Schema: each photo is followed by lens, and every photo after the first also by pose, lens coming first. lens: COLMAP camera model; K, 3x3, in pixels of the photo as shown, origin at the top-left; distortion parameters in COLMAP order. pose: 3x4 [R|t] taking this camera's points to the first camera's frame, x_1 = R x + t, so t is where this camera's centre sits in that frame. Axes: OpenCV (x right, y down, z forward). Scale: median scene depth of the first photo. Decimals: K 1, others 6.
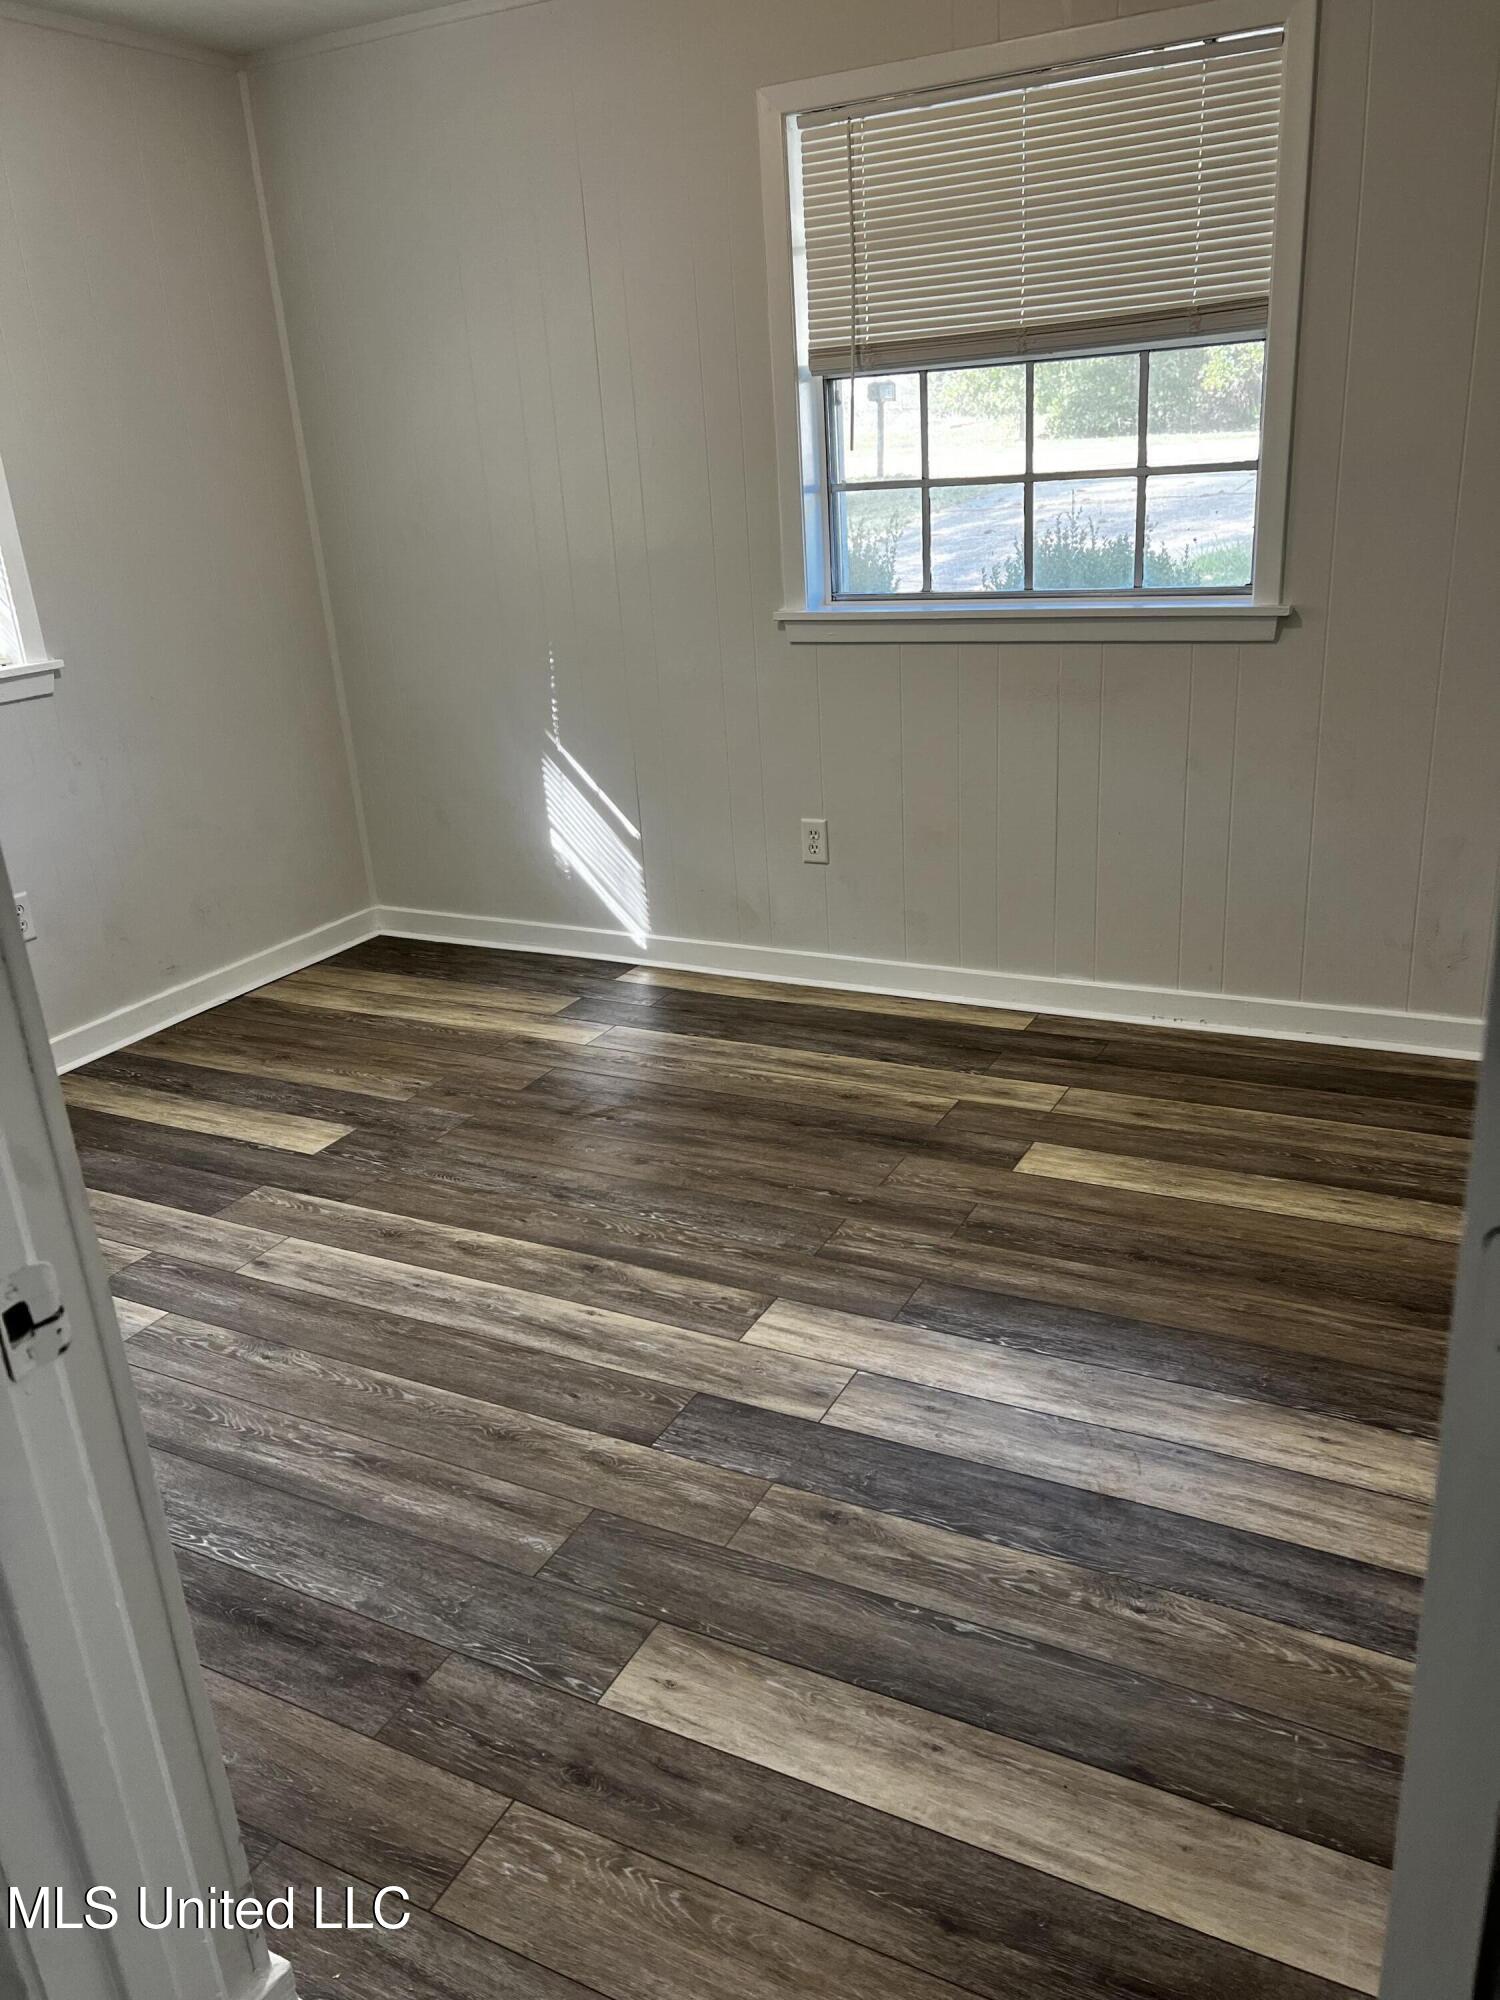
lens RADIAL K [[1495.3, 0, 759.9], [0, 1495.3, 1007.7], [0, 0, 1]] dist [0.050017, -0.060536]
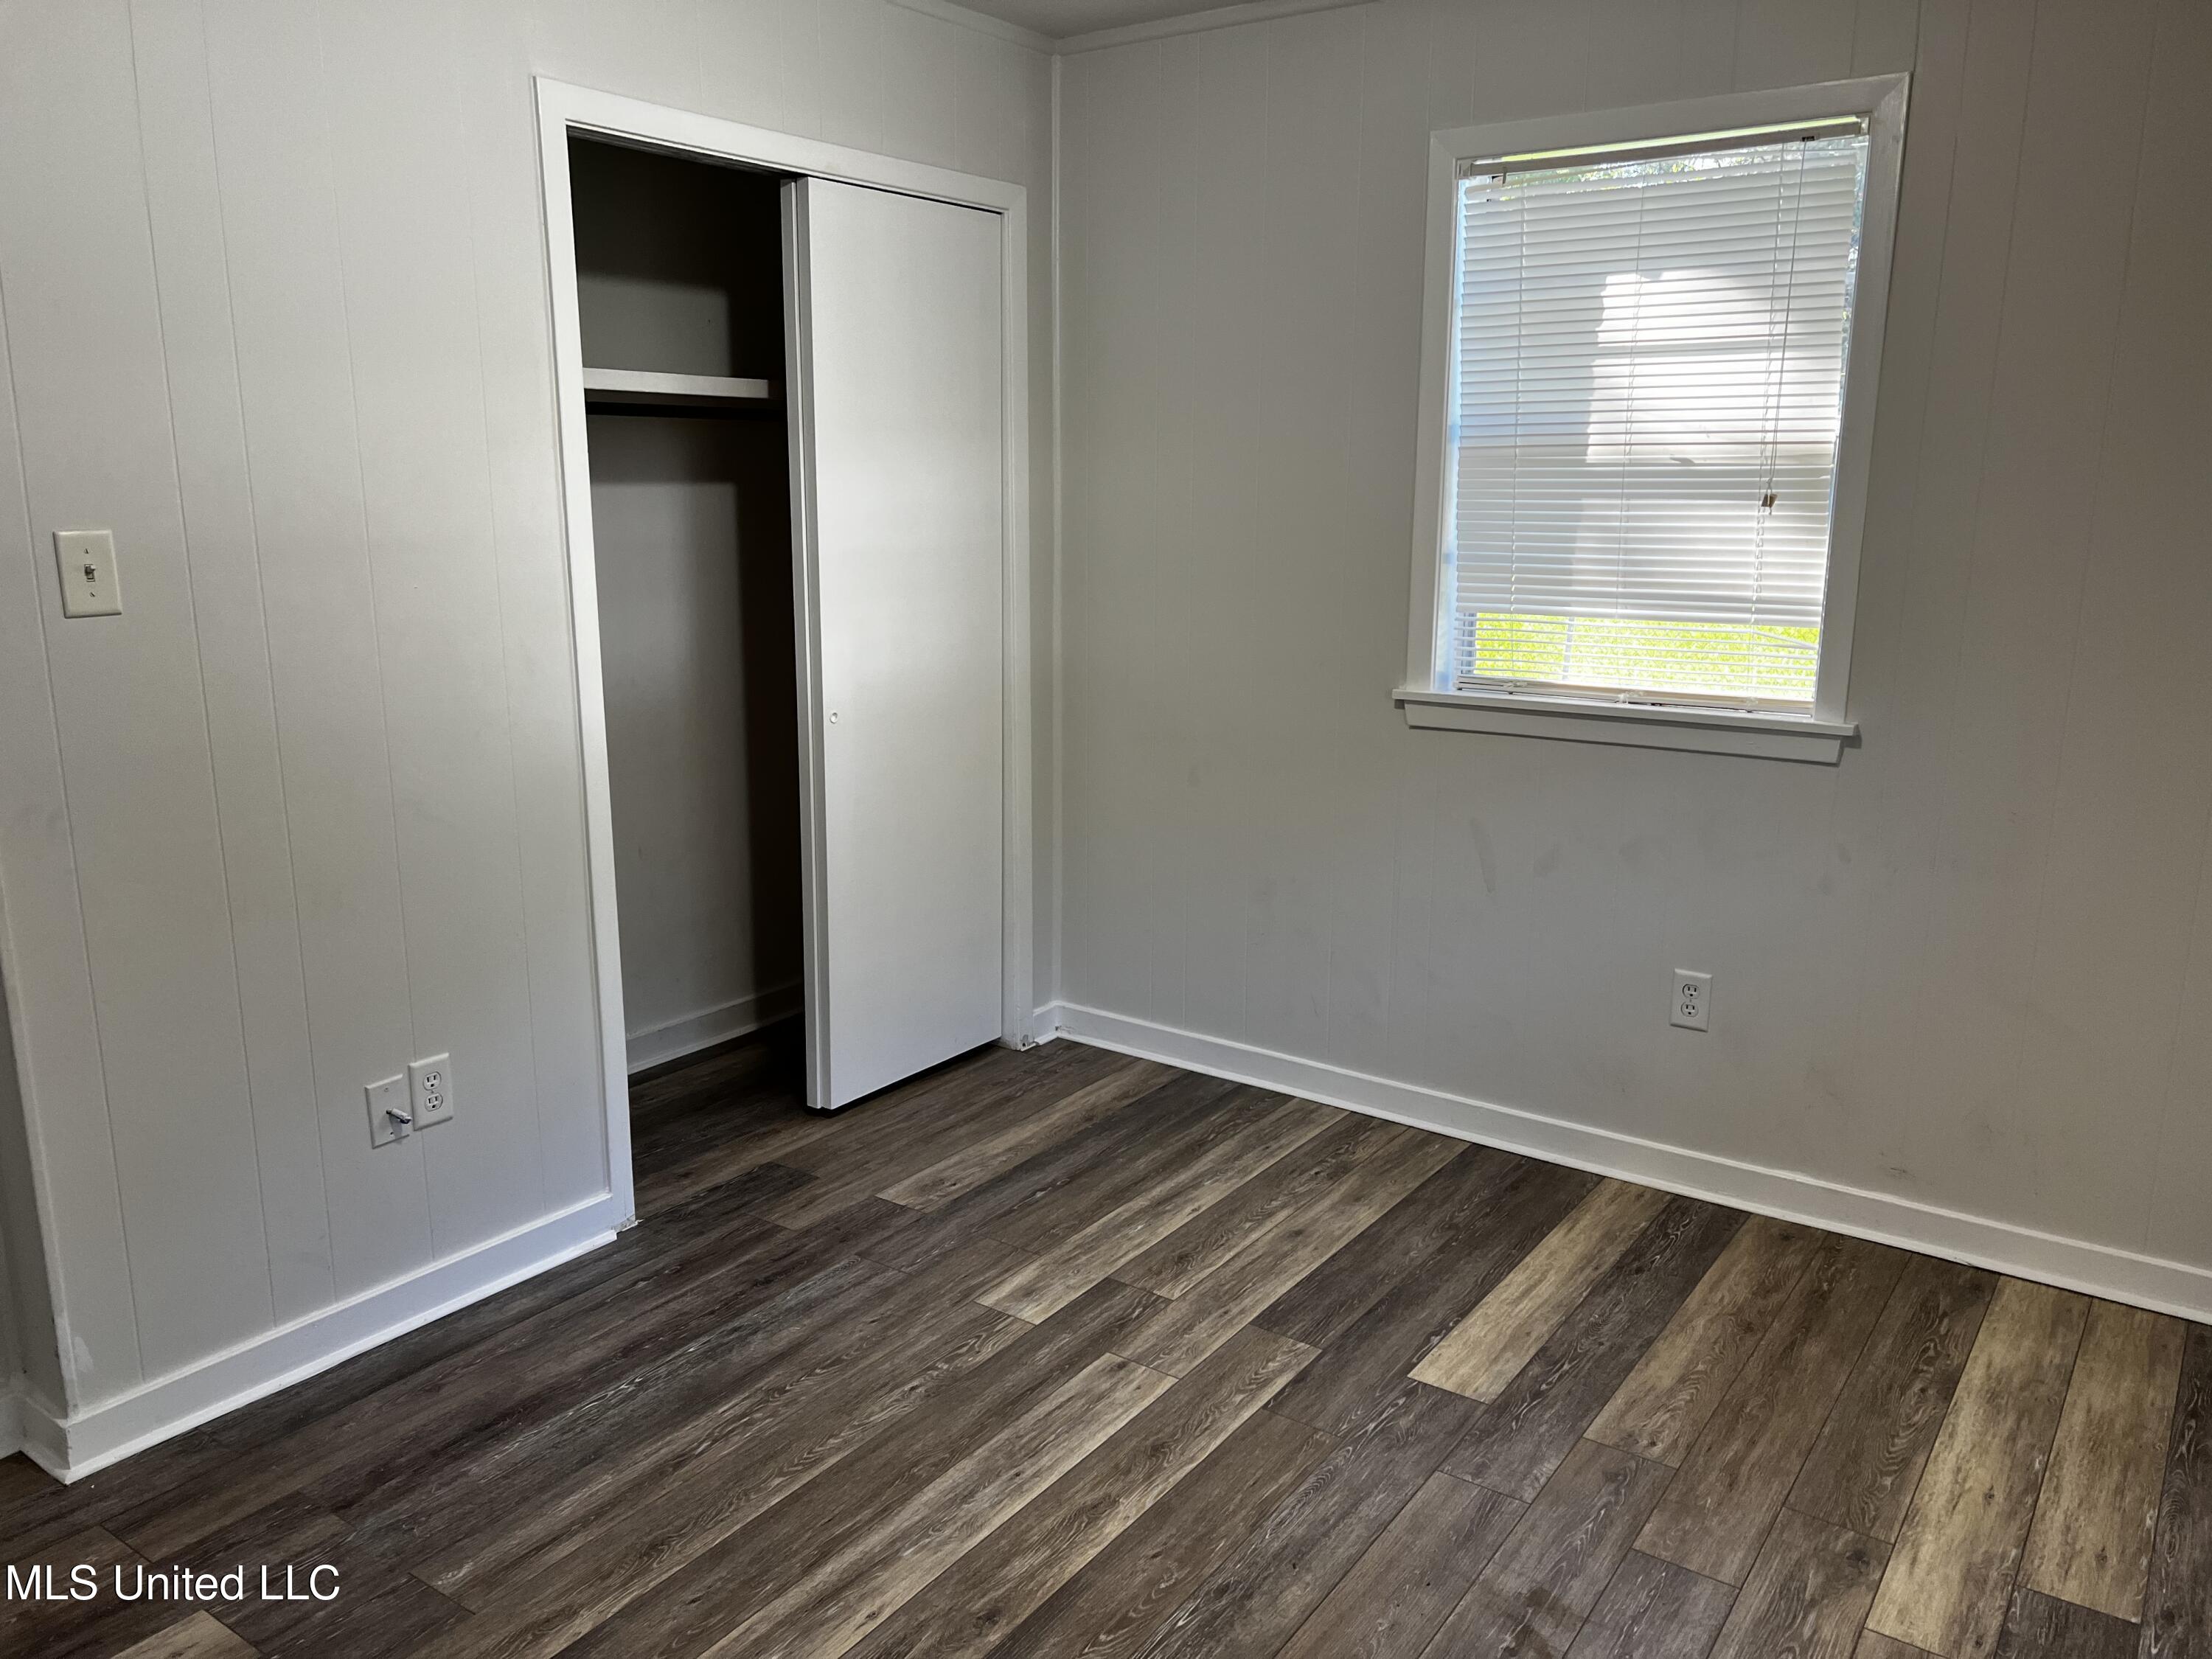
lens RADIAL K [[1653.8, 0, 1103.6], [0, 1653.8, 832.3], [0, 0, 1]] dist [0.050017, -0.060536]
pose [[-0.124037, 0.275234, -0.953342, 0.441383], [-0.343433, 0.889474, 0.301479, -0.343642], [0.930950, 0.364804, -0.015803, 0.768733]]
